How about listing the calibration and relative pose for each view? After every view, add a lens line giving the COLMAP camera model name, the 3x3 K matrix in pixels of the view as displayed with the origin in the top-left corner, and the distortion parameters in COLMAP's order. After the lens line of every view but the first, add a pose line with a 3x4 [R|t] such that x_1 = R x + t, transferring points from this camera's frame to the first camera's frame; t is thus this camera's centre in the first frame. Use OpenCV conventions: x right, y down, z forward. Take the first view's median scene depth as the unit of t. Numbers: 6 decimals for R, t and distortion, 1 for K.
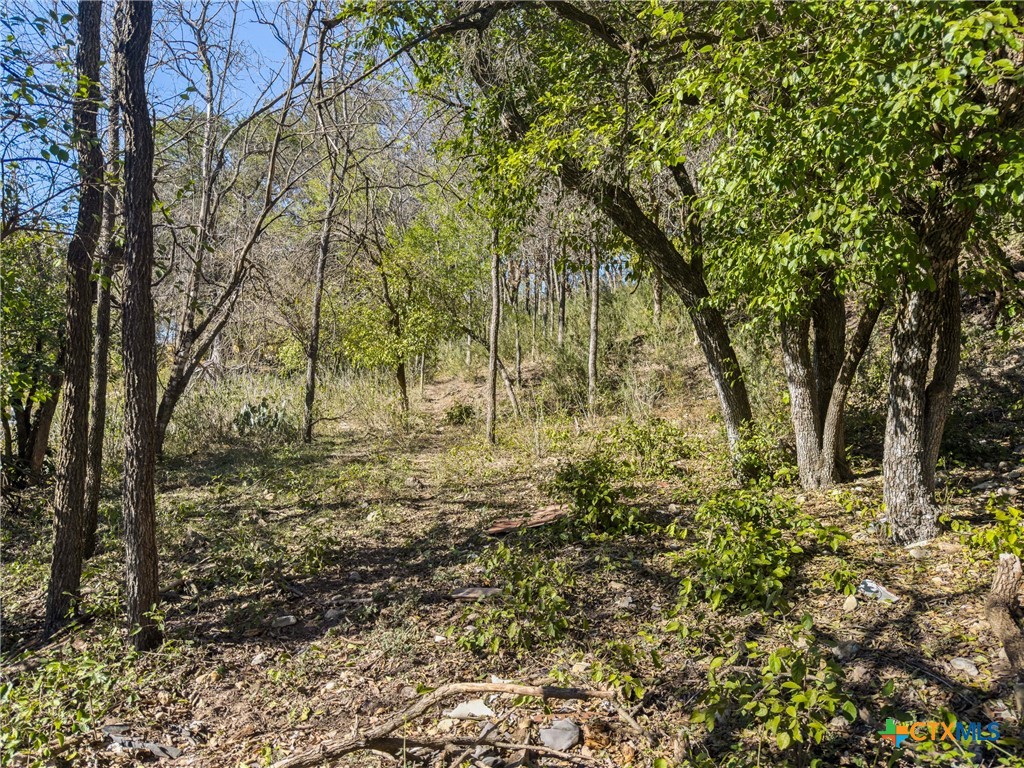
lens RADIAL K [[714.5, 0, 507.9], [0, 714.5, 384.3], [0, 0, 1]] dist [0.103022, -0.154661]
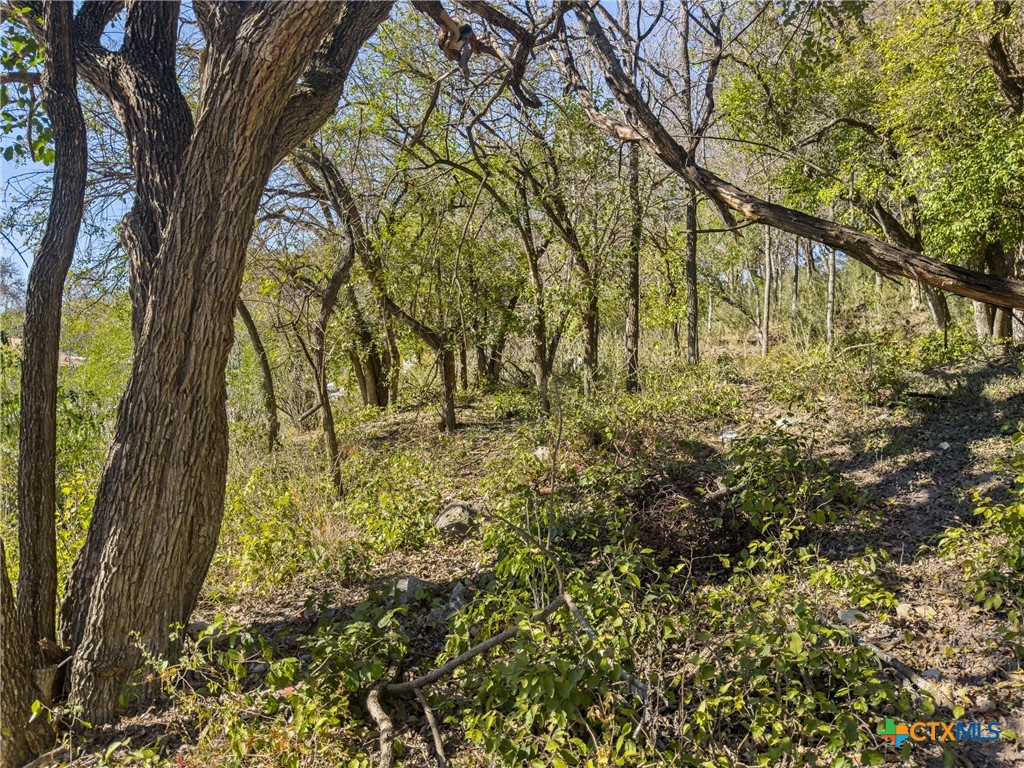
lens RADIAL K [[714.5, 0, 507.9], [0, 714.5, 384.3], [0, 0, 1]] dist [0.103022, -0.154661]
pose [[0.969548, -0.000937, -0.244901, -0.310627], [0.001166, 0.999999, 0.000789, 0.213716], [0.244900, -0.001051, 0.969548, -1.098976]]
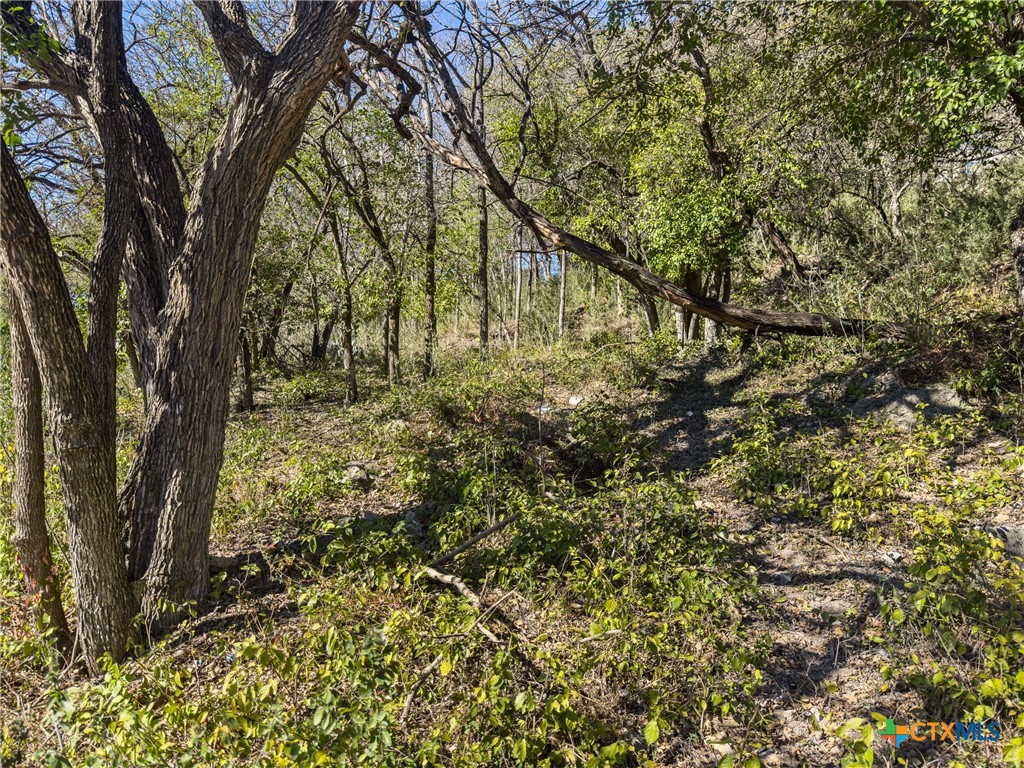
lens RADIAL K [[713.1, 0, 501.2], [0, 713.1, 387.3], [0, 0, 1]] dist [0.197640, -0.389801]
pose [[0.991169, 0.016571, 0.131566, -0.518850], [-0.019026, 0.999667, 0.017418, 0.224878], [-0.131234, -0.019767, 0.991154, -1.360211]]
